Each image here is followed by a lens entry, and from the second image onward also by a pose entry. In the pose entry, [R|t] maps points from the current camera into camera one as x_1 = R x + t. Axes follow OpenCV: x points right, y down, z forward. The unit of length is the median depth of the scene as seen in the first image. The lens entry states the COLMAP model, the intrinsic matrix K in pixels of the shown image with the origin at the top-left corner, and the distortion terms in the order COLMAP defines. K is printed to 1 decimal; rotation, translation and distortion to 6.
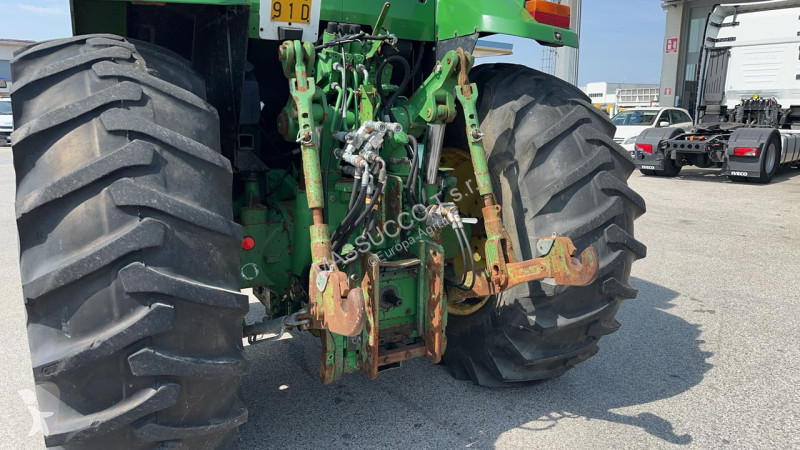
lens RADIAL K [[562.4, 0, 403.1], [0, 562.4, 233.2], [0, 0, 1]] dist [-0.000212, -0.004233]
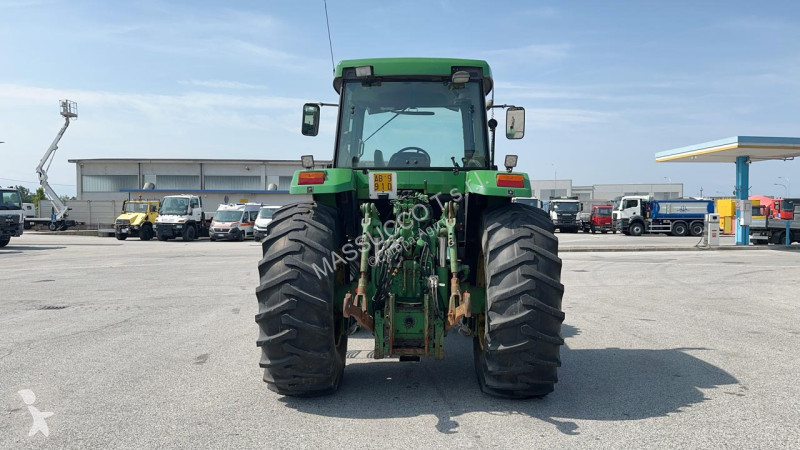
lens RADIAL K [[576.9, 0, 402.0], [0, 576.9, 239.9], [0, 0, 1]] dist [0.045428, -0.052115]
pose [[0.853022, 0.021887, -0.521416, 0.204347], [-0.108487, 0.984731, -0.136147, 0.022063], [0.510475, 0.172703, 0.842371, -0.162332]]
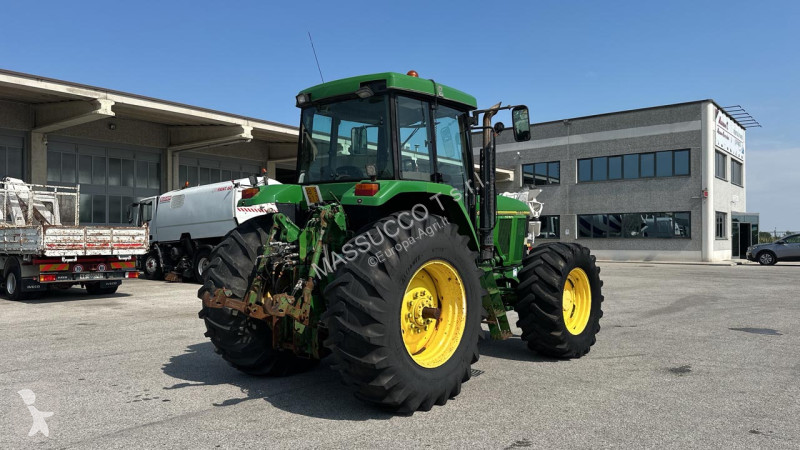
lens RADIAL K [[576.9, 0, 402.0], [0, 576.9, 239.9], [0, 0, 1]] dist [0.045428, -0.052115]
pose [[-0.153431, 0.006426, 0.988139, -0.580789], [0.200247, 0.979433, 0.024723, -0.062131], [-0.967657, 0.201665, -0.151562, 0.321307]]
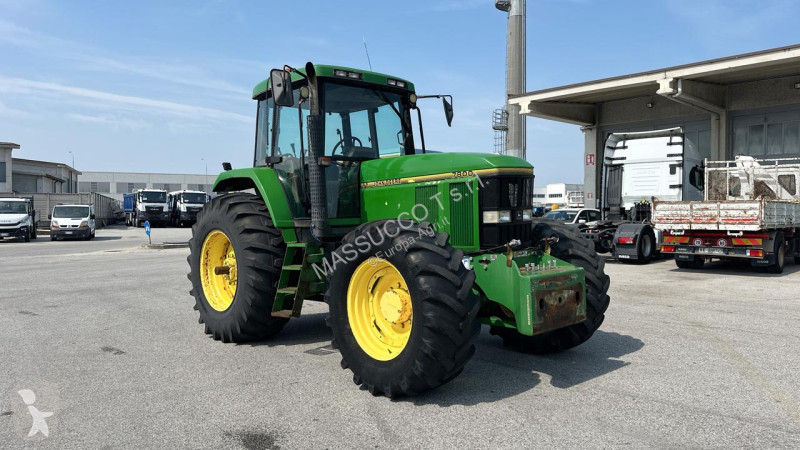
lens RADIAL K [[568.8, 0, 412.7], [0, 568.8, 226.2], [0, 0, 1]] dist [0.019185, -0.003103]
pose [[0.997122, 0.001559, 0.075796, -0.016564], [0.012413, 0.982940, -0.183506, 0.068089], [-0.074789, 0.183918, 0.980092, -0.327136]]
